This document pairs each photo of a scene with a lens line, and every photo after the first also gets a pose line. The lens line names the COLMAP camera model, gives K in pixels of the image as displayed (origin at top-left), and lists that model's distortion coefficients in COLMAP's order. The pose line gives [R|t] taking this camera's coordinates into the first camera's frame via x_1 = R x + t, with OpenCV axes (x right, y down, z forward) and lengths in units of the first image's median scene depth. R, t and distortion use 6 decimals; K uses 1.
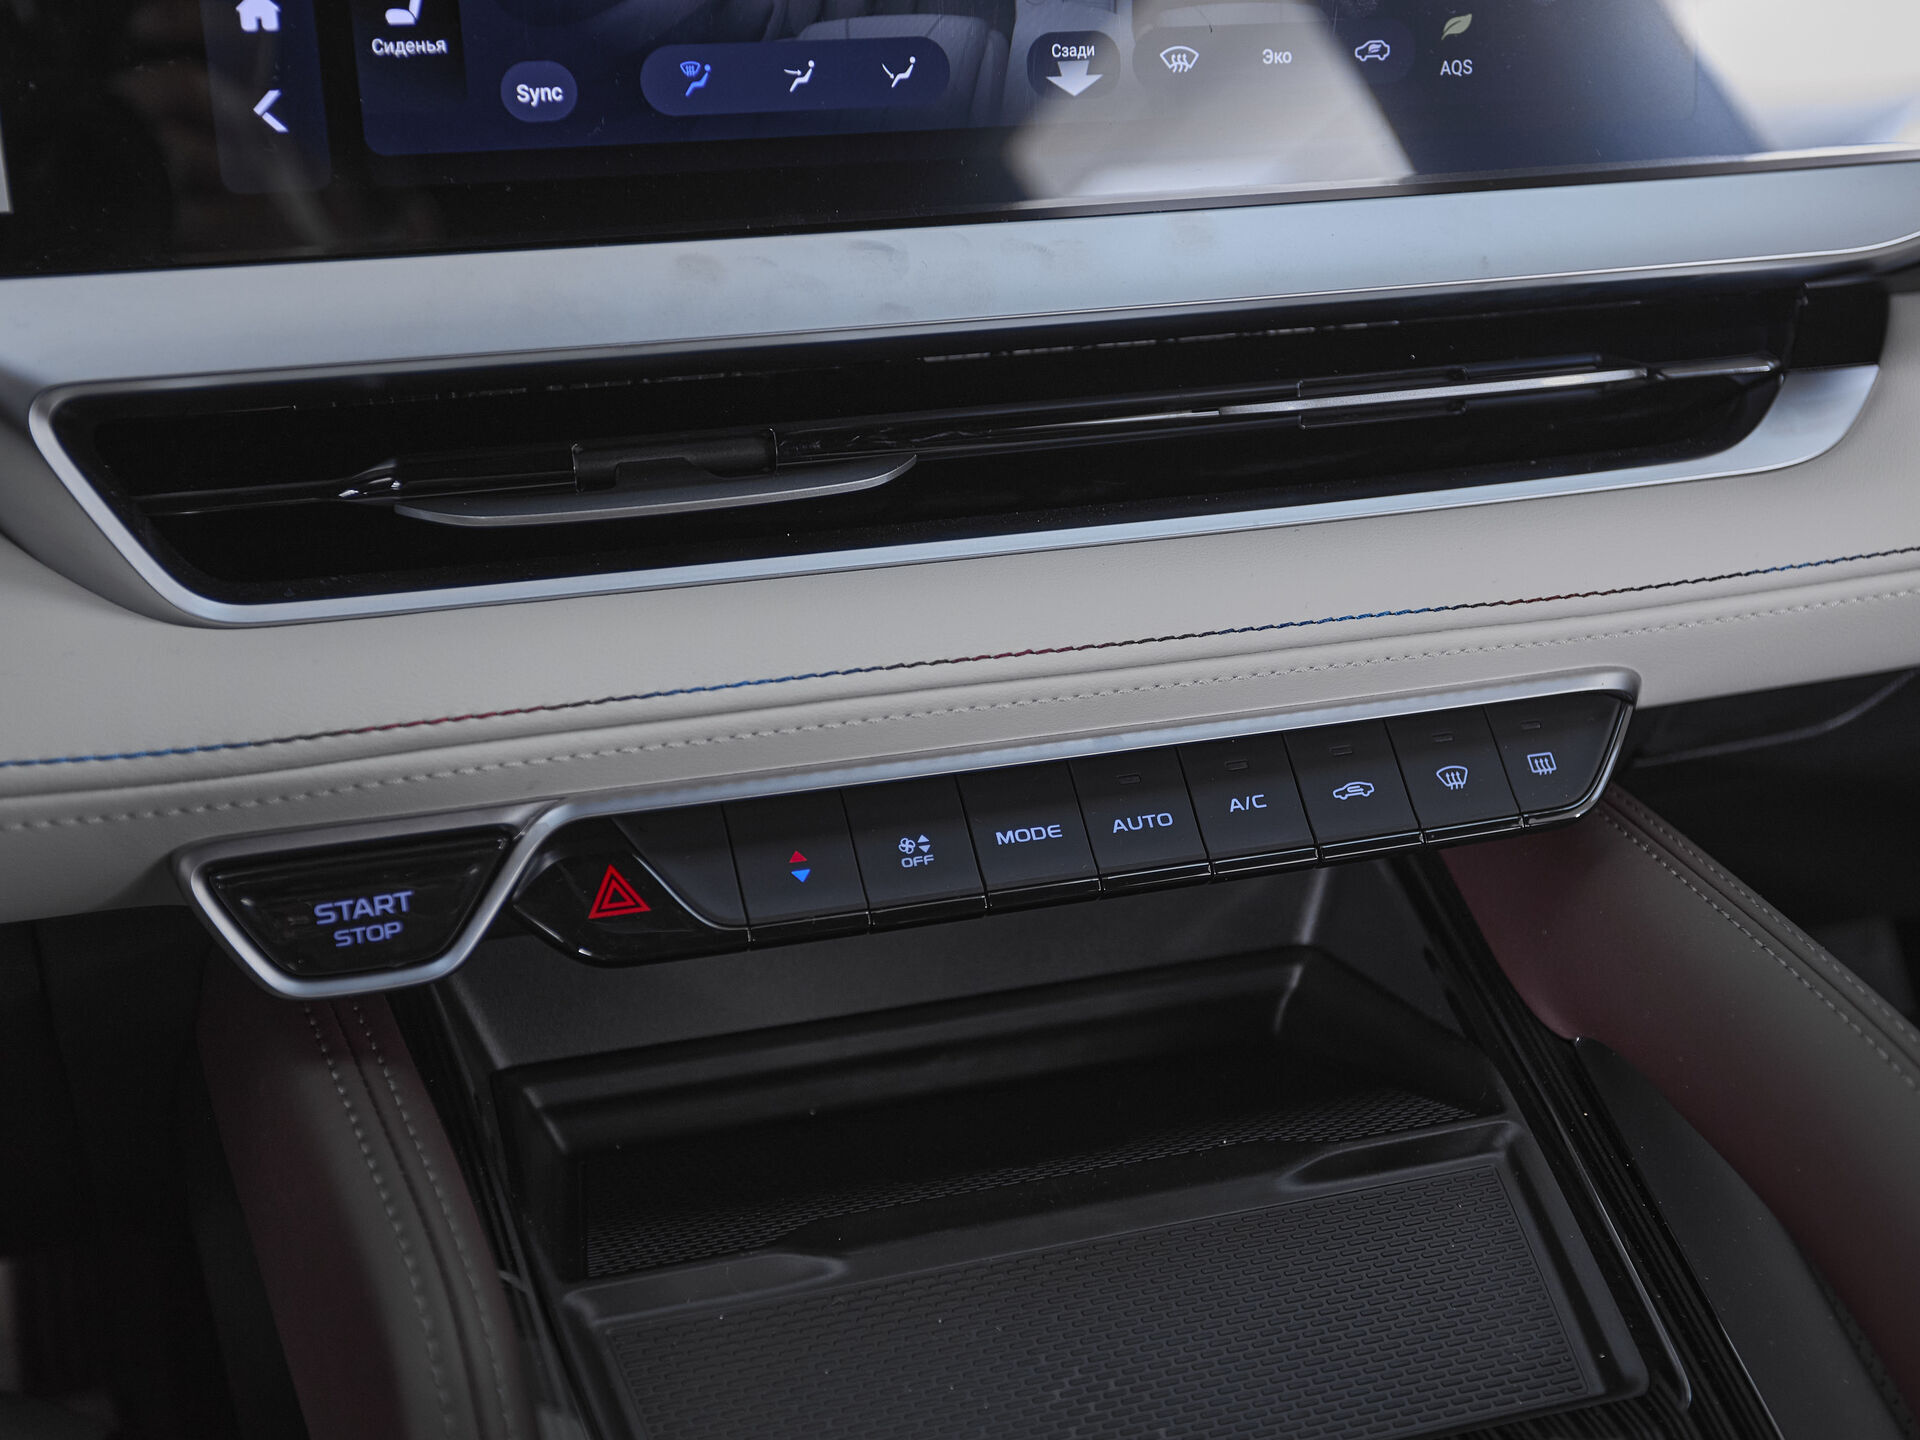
lens RADIAL K [[2542.2, 0, 967.9], [0, 2542.2, 752.2], [0, 0, 1]] dist [0.050717, 0.000000]
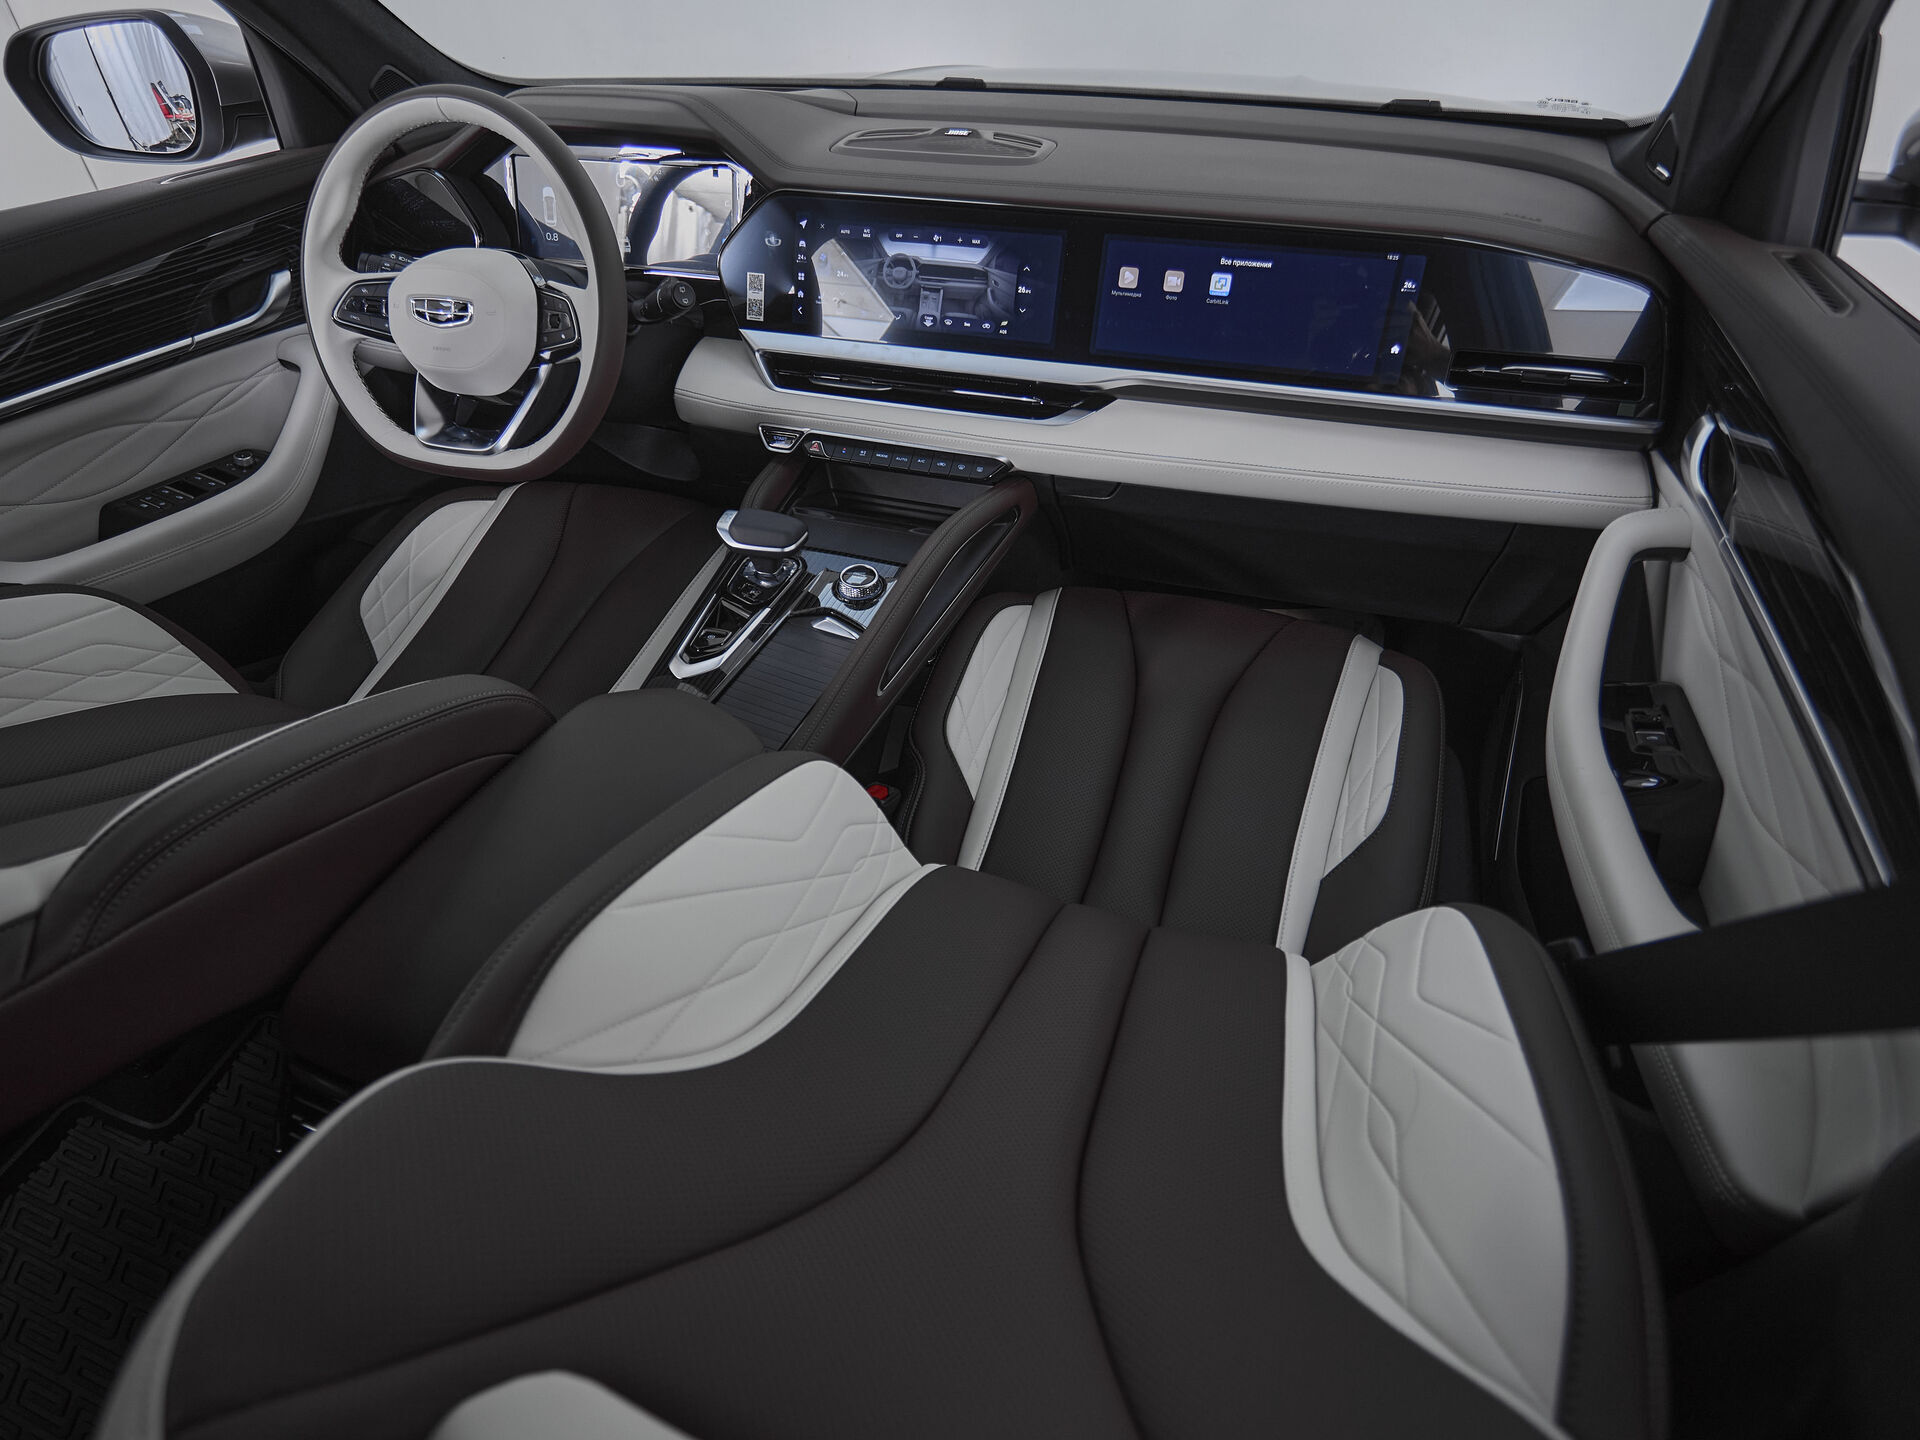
lens RADIAL K [[1056.3, 0, 963.2], [0, 1056.3, 737.9], [0, 0, 1]] dist [0.000969, -0.004610]
pose [[0.777322, 0.342604, -0.527629, 1.699921], [-0.264269, 0.938940, 0.220348, 0.058712], [0.570904, -0.031846, 0.820399, -0.908788]]
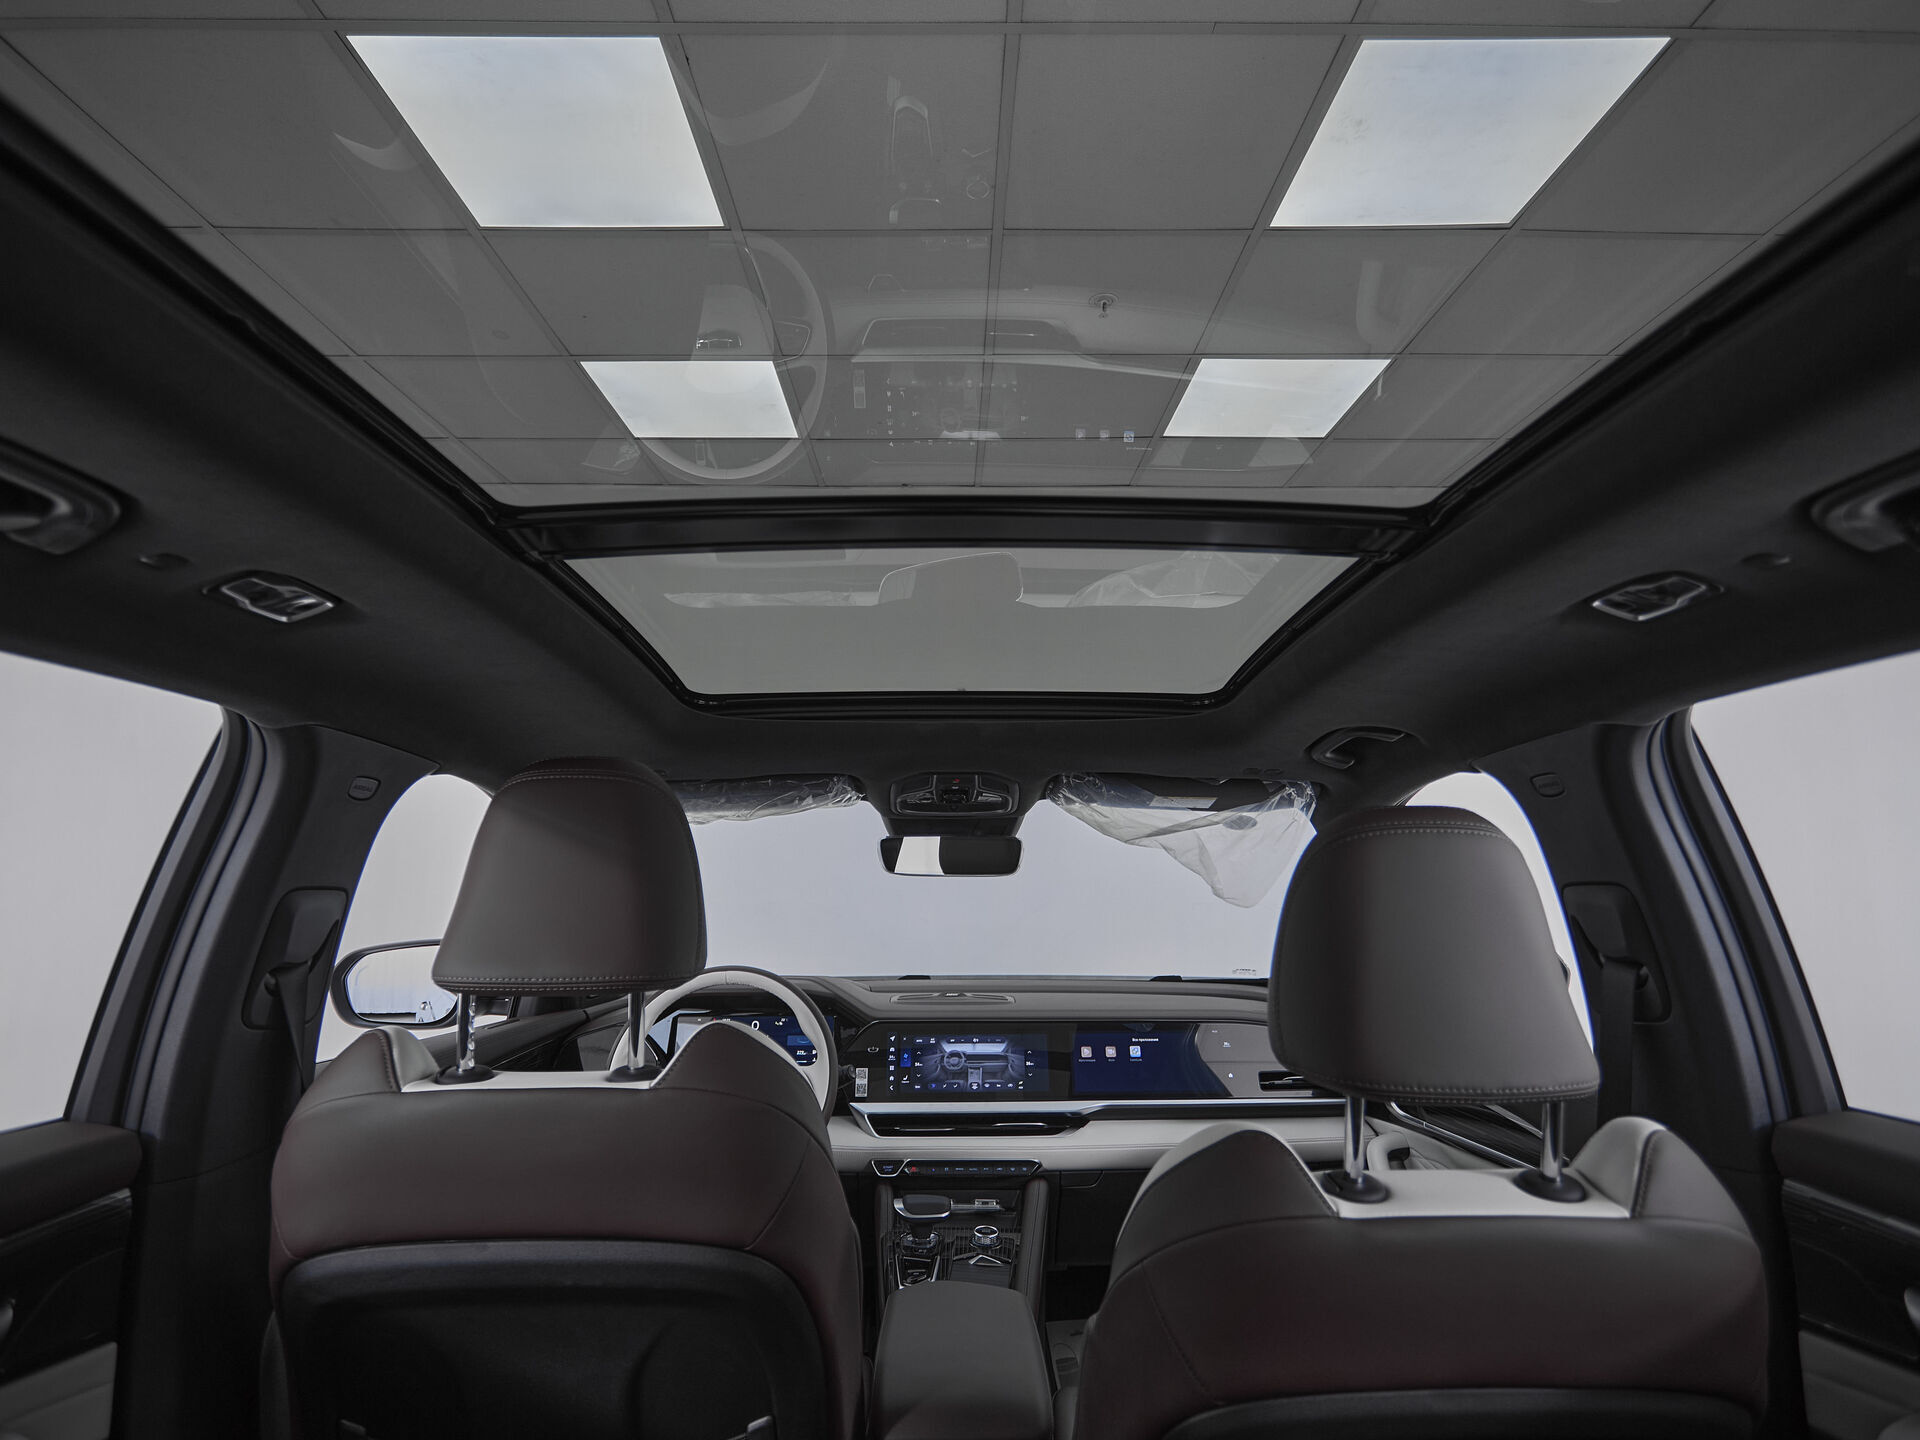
lens RADIAL K [[1056.3, 0, 963.0], [0, 1056.3, 707.8], [0, 0, 1]] dist [0.000969, -0.004610]
pose [[0.948301, -0.111849, -0.297009, 1.379016], [-0.108583, 0.765023, -0.634783, 1.199919], [0.298218, 0.634216, 0.713327, -2.809376]]
